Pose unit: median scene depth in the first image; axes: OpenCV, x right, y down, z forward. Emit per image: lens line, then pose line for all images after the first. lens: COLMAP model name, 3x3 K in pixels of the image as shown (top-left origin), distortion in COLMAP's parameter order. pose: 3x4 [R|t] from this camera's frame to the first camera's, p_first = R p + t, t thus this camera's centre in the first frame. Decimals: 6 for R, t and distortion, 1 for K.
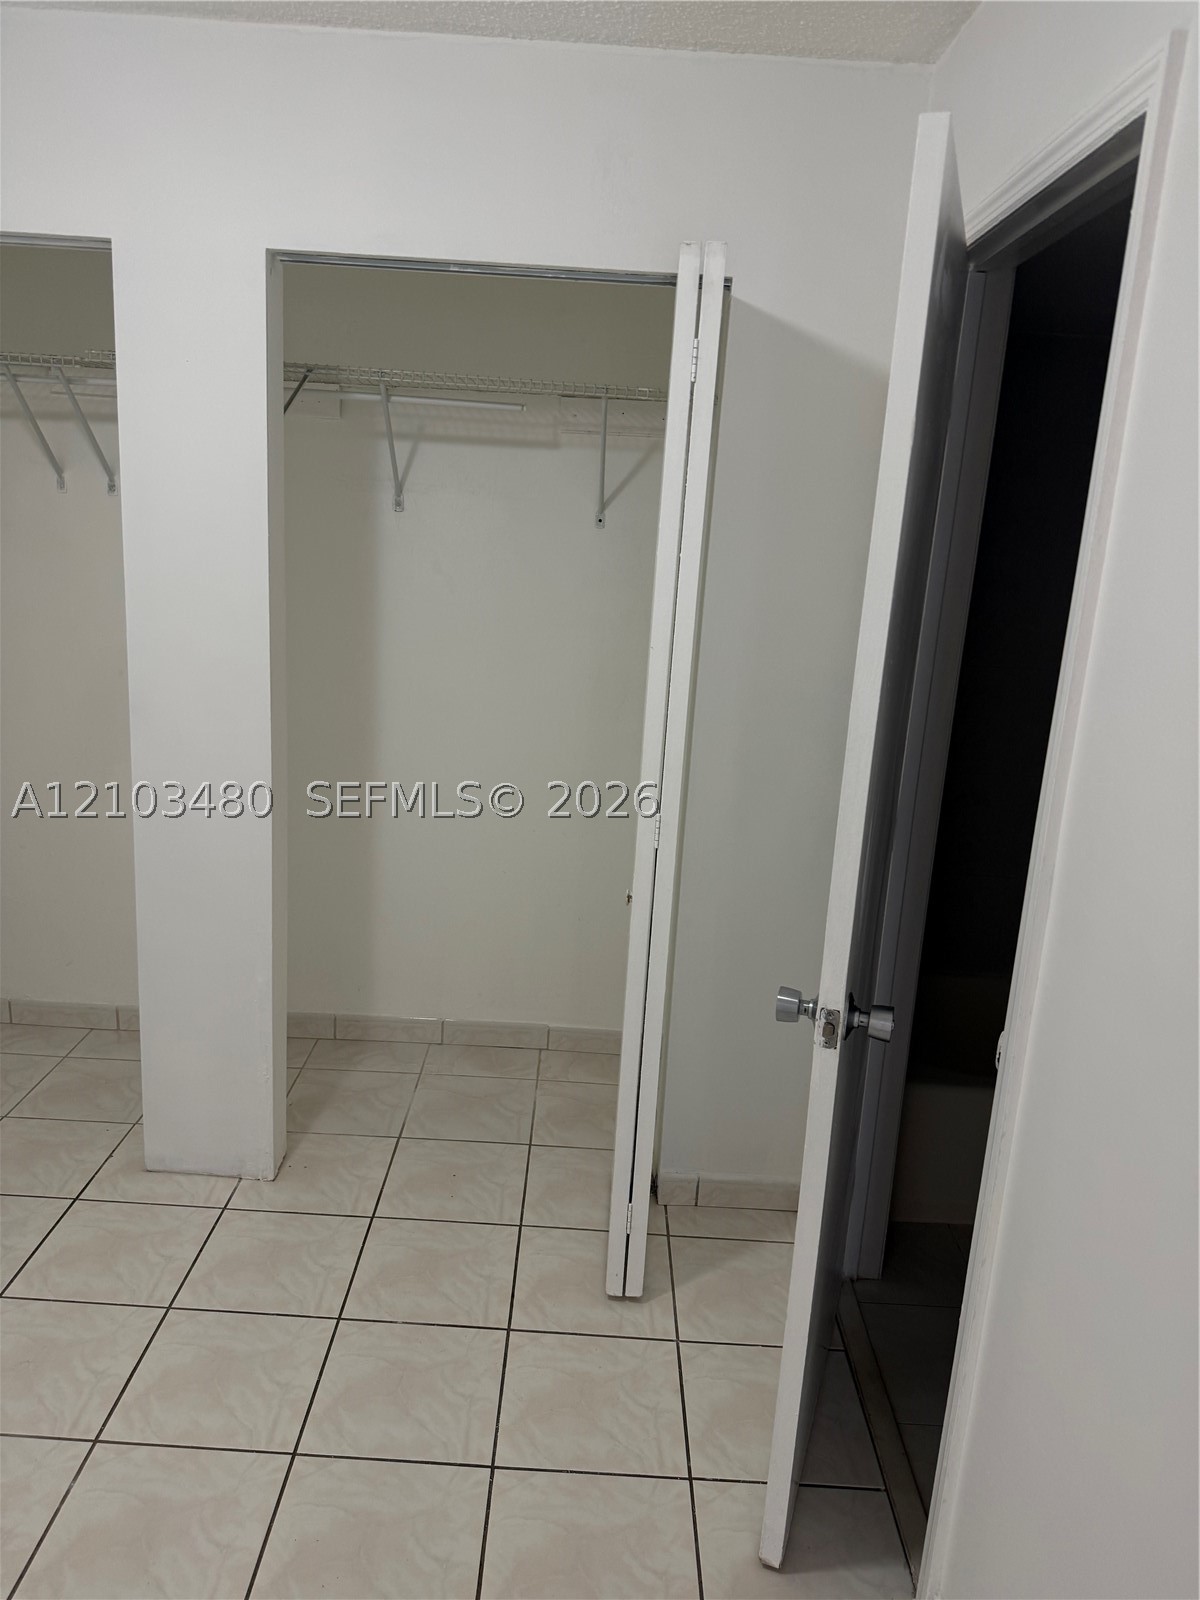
lens RADIAL K [[1137.1, 0, 597.3], [0, 1137.1, 797.6], [0, 0, 1]] dist [0.051349, -0.067428]
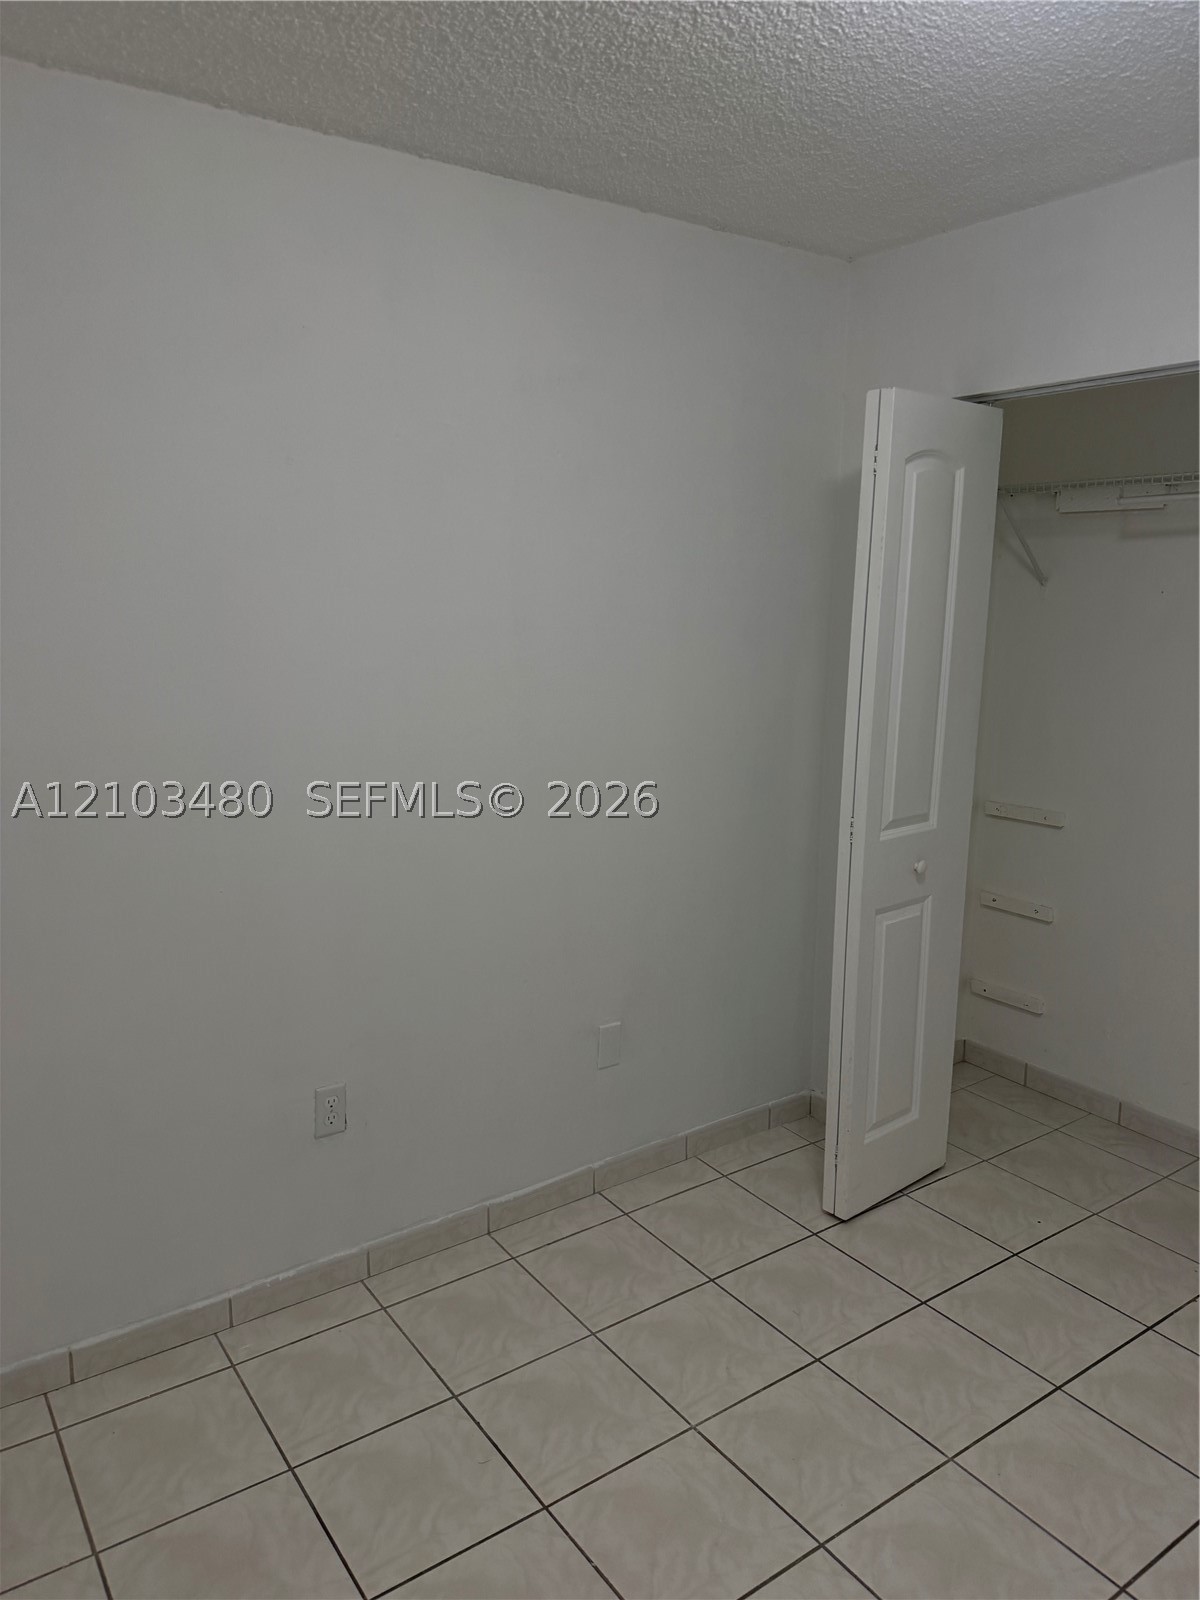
lens RADIAL K [[1137.1, 0, 603.7], [0, 1137.1, 797.7], [0, 0, 1]] dist [0.051349, -0.067428]
pose [[0.589583, 0.103780, -0.801013, 0.315583], [-0.178880, 0.983862, -0.004194, 0.017212], [0.787651, 0.145758, 0.598632, 0.004151]]
